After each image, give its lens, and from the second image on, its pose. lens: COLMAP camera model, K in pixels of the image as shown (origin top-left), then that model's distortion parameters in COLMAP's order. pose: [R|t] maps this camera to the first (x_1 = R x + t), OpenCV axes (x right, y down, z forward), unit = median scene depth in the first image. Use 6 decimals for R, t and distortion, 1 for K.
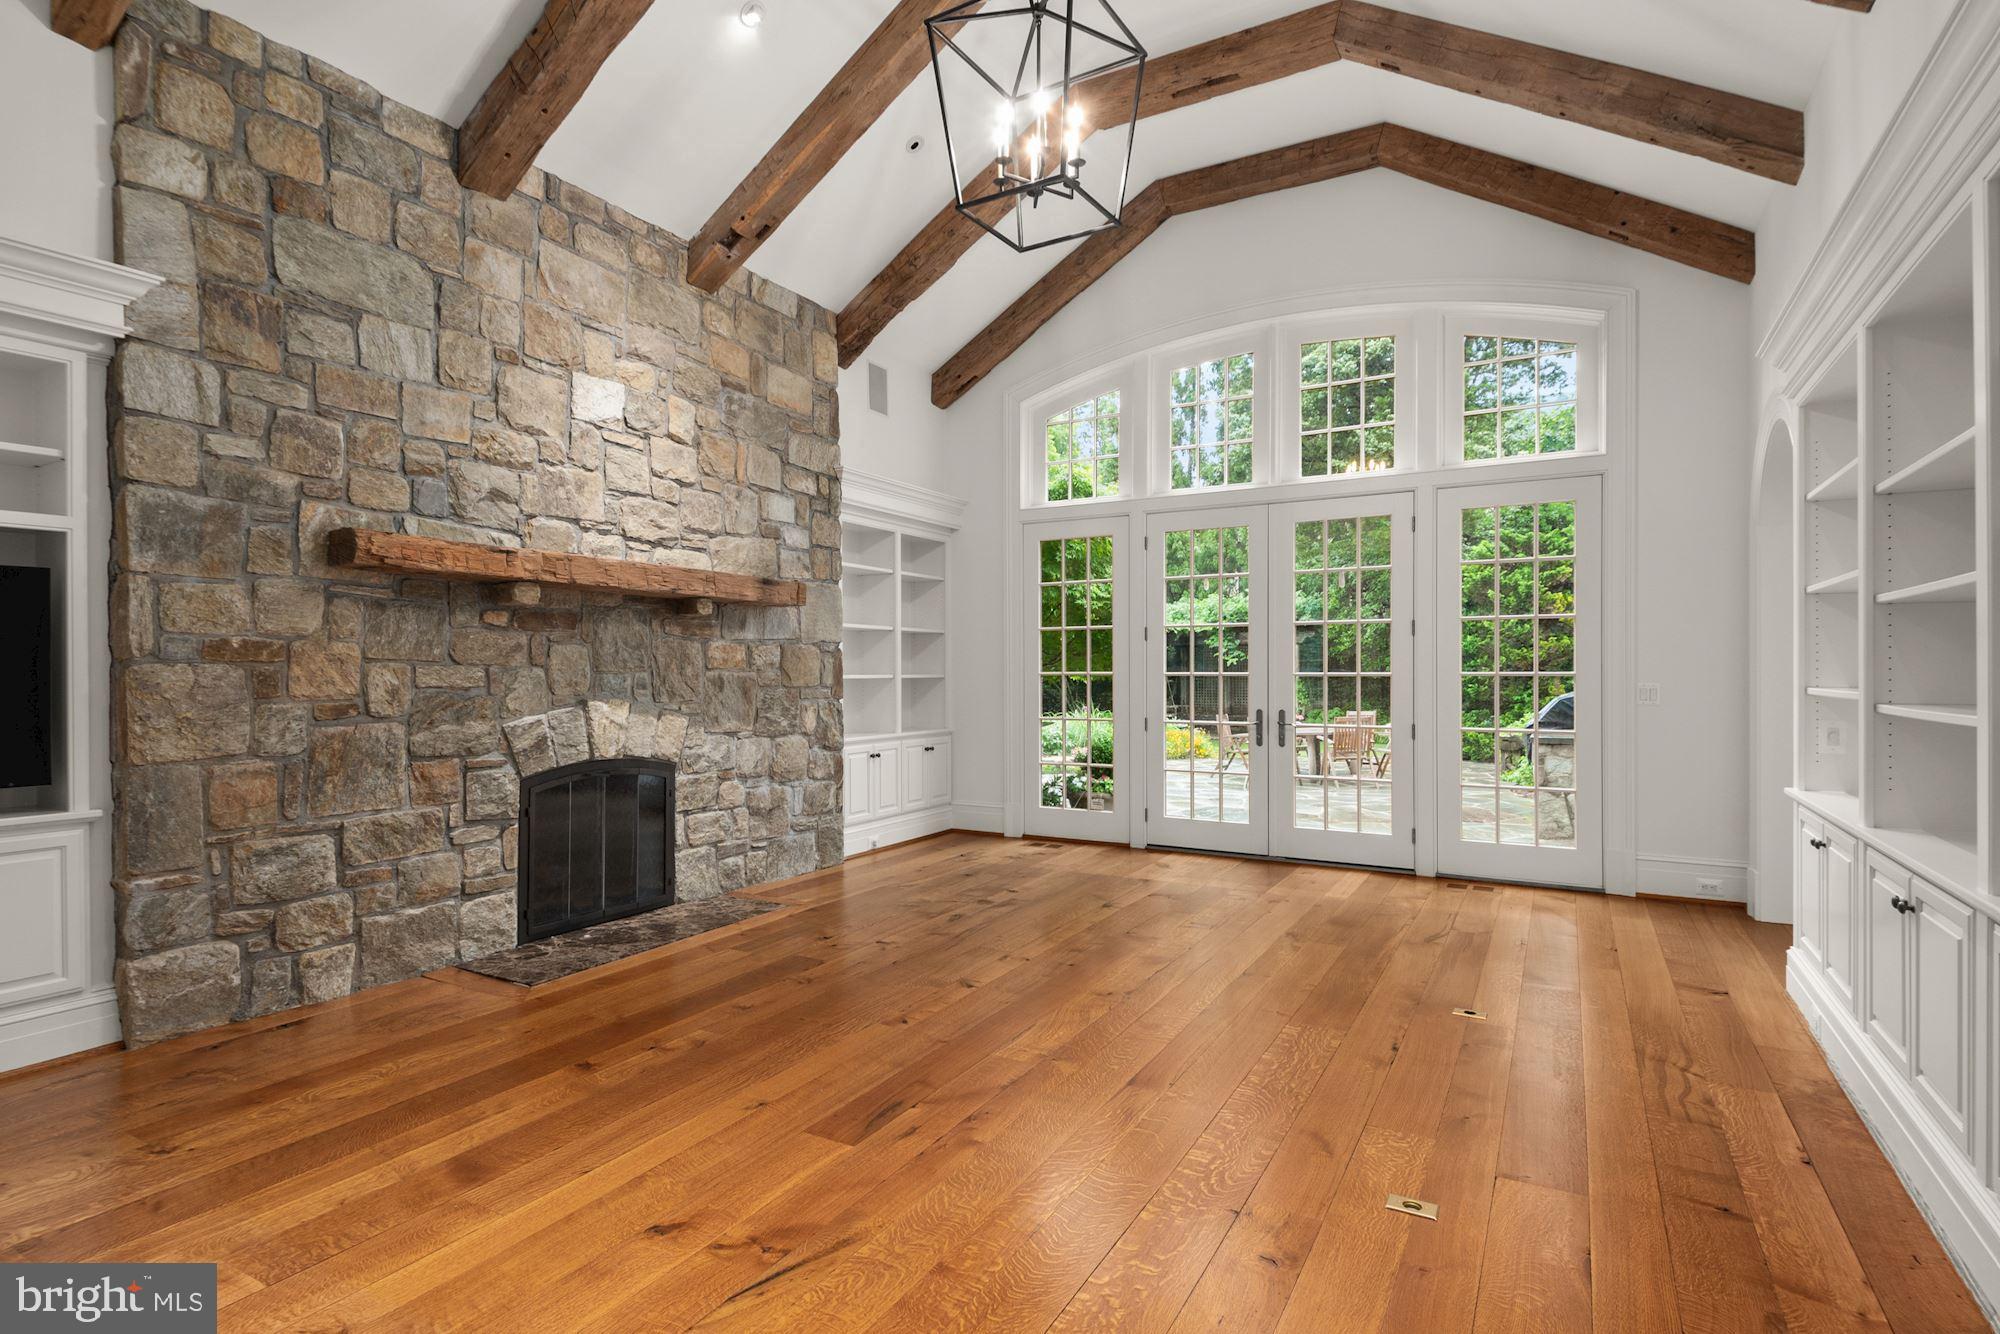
lens RADIAL K [[1008.6, 0, 1009.3], [0, 1008.6, 675.7], [0, 0, 1]] dist [0.045579, -0.037728]
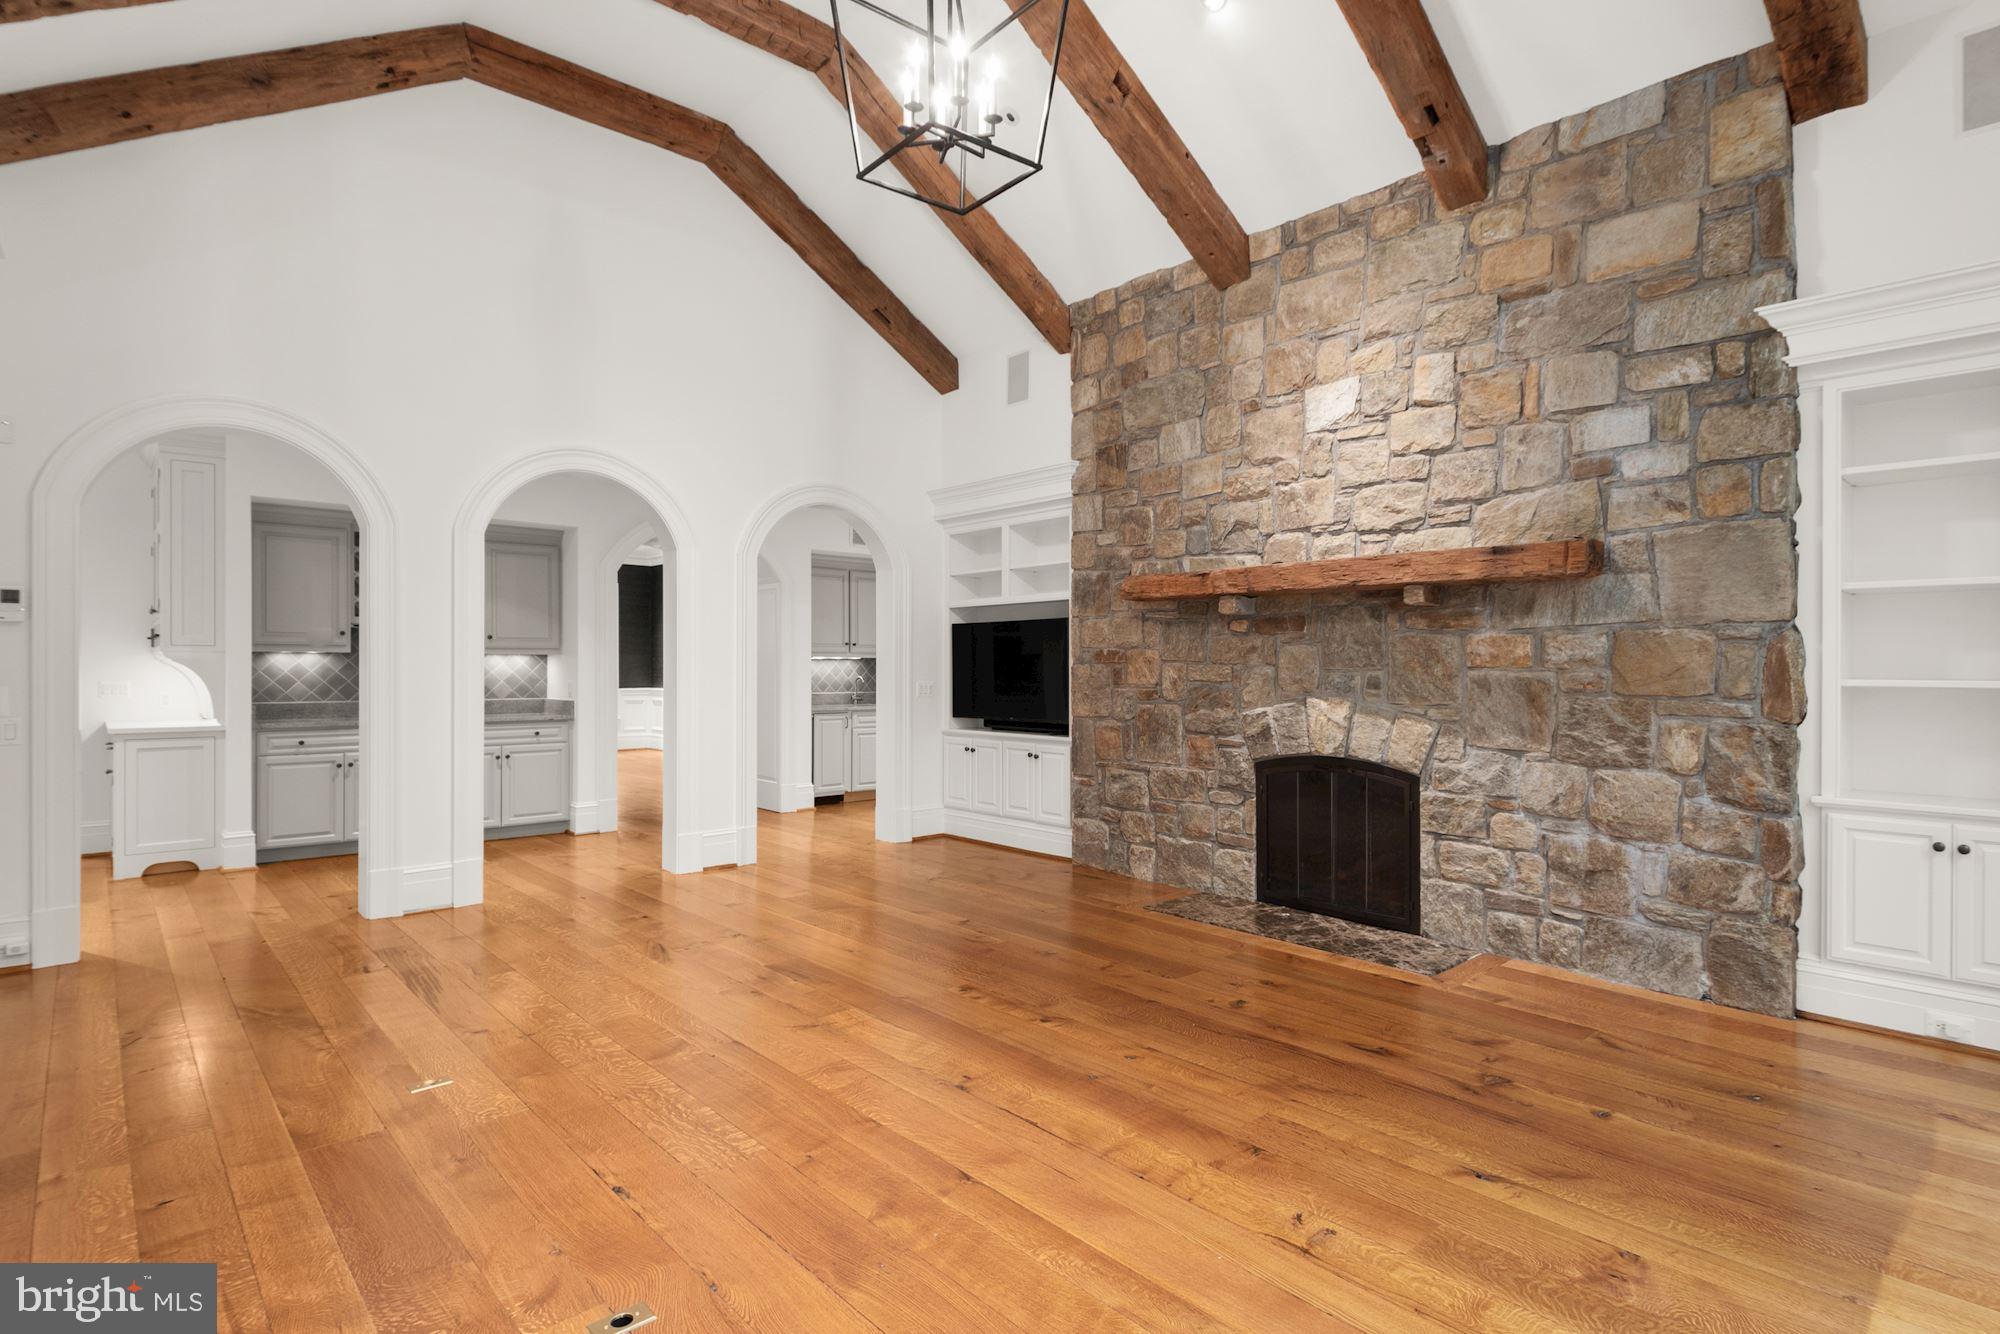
lens RADIAL K [[1008.6, 0, 1009.3], [0, 1008.6, 675.7], [0, 0, 1]] dist [0.045579, -0.037728]
pose [[-0.330387, 0.009879, -0.943794, 0.649617], [-0.006115, 0.999902, 0.012607, -0.008881], [0.943826, 0.009936, -0.330294, 1.003511]]
